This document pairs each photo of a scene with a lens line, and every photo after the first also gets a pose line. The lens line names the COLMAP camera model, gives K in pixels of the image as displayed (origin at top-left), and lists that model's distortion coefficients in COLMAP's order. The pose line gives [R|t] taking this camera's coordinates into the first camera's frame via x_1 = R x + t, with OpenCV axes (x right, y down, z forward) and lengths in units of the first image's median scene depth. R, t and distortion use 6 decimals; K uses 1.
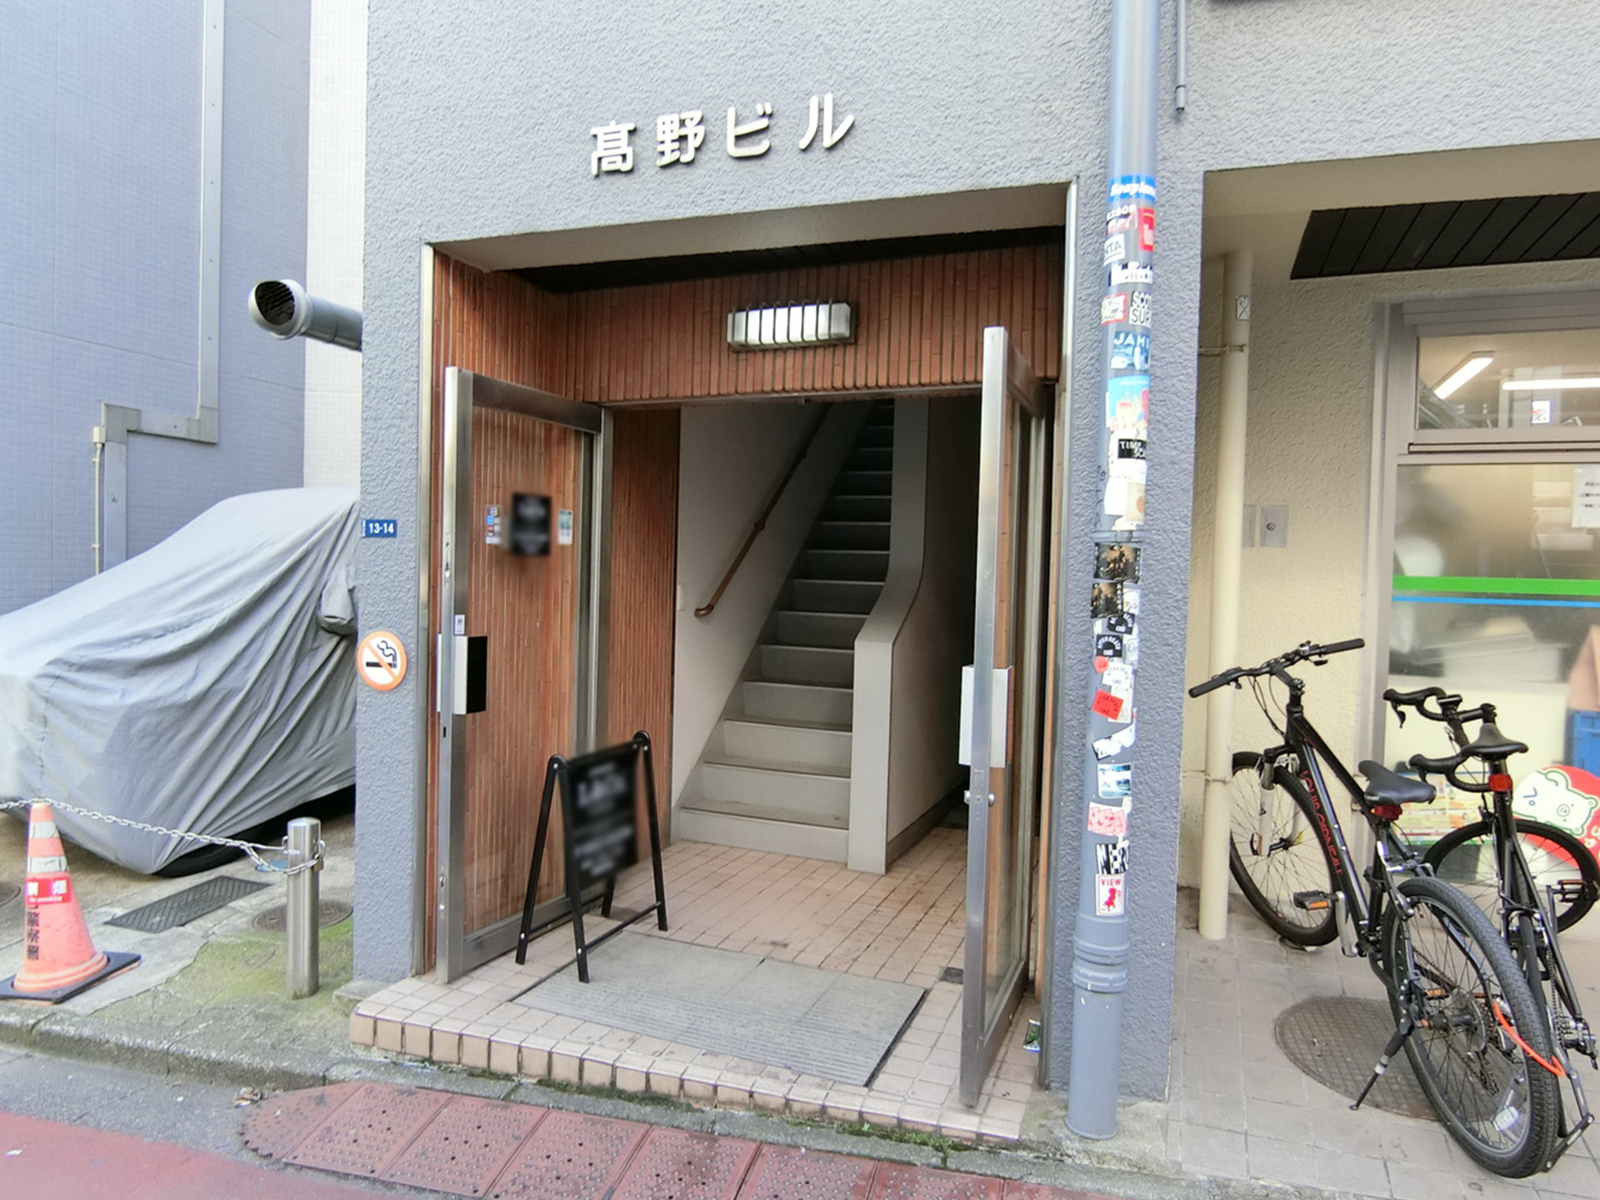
lens RADIAL K [[994.8, 0, 797.2], [0, 994.8, 660.8], [0, 0, 1]] dist [-0.017554, -0.003879]
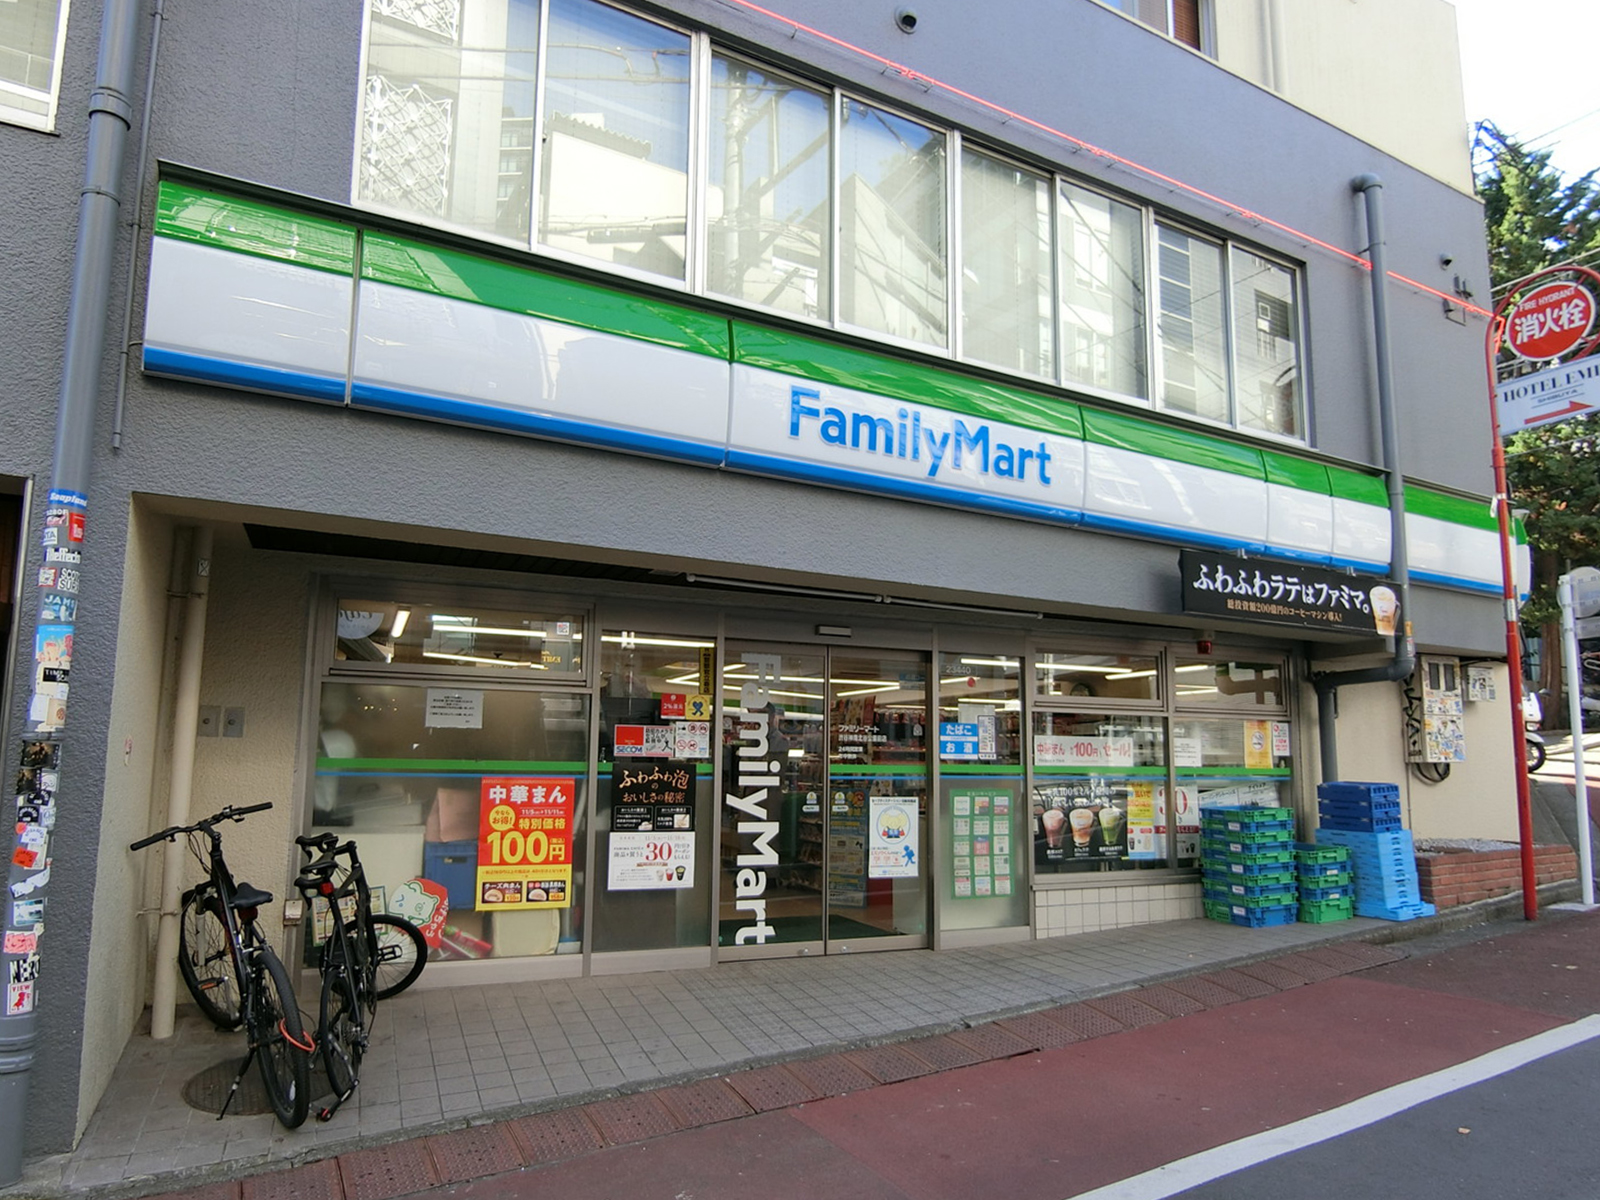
lens RADIAL K [[994.8, 0, 797.2], [0, 994.8, 660.8], [0, 0, 1]] dist [-0.017554, -0.003879]
pose [[0.707267, 0.059922, 0.704402, 0.076510], [0.059265, 0.987868, -0.143542, 0.027790], [-0.704458, 0.143269, 0.695136, -0.615469]]
